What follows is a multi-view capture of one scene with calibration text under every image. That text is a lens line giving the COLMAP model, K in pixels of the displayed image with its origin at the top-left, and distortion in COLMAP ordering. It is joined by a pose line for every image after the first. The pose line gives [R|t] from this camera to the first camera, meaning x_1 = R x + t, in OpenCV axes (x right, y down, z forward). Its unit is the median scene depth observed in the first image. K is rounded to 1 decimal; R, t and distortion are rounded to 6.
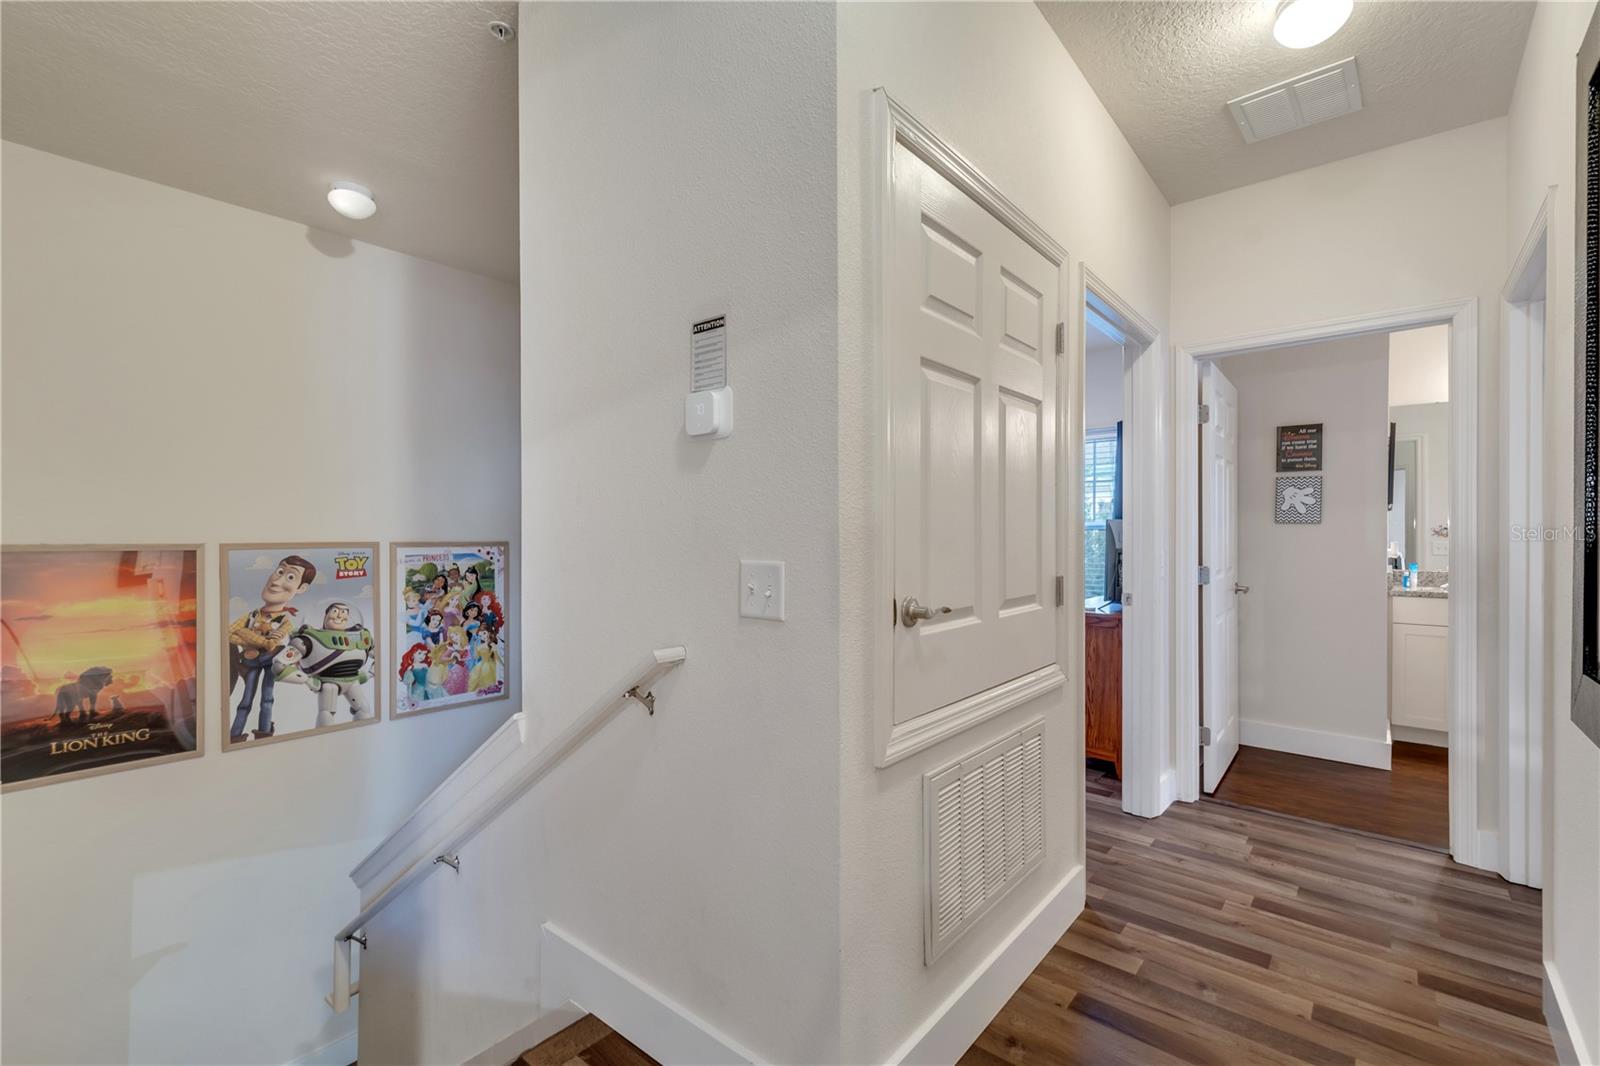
lens RADIAL K [[721.6, 0, 795.6], [0, 721.6, 544.7], [0, 0, 1]] dist [0.005005, -0.000710]
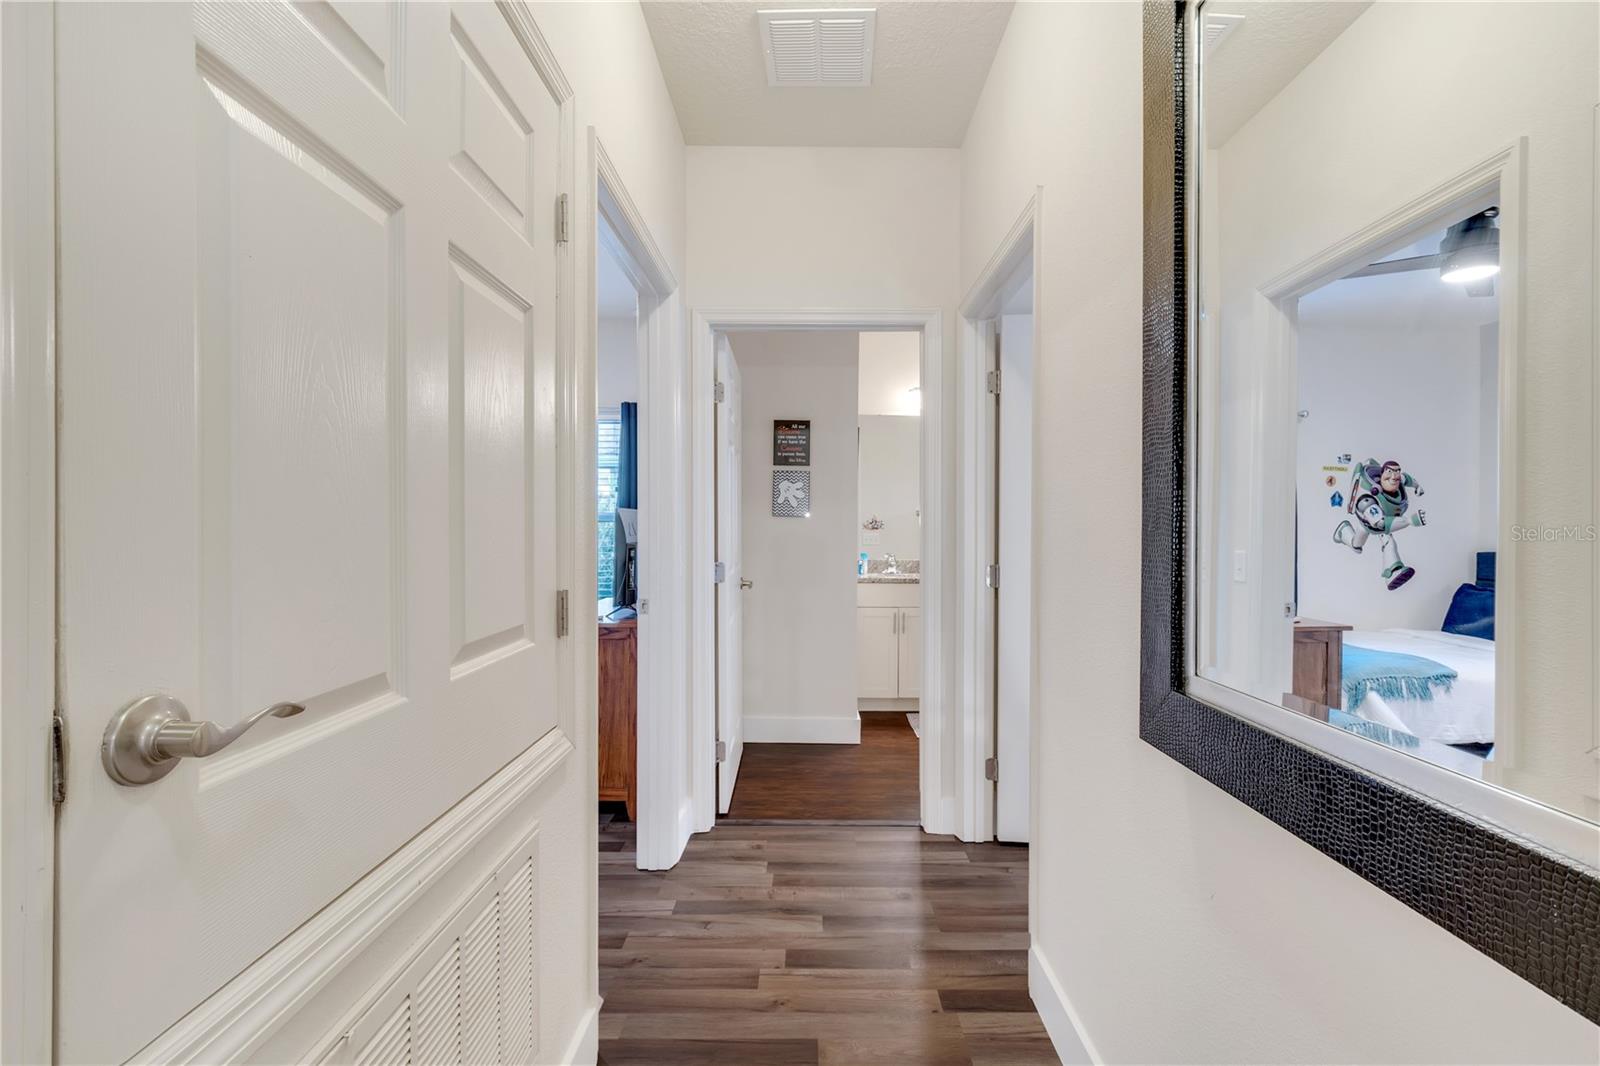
lens RADIAL K [[721.6, 0, 804.4], [0, 721.6, 528.8], [0, 0, 1]] dist [0.005005, -0.000710]
pose [[0.777749, 0.002770, 0.628568, 0.089734], [0.004706, 0.999937, -0.010230, -0.002197], [-0.628557, 0.010915, 0.777687, 0.253010]]
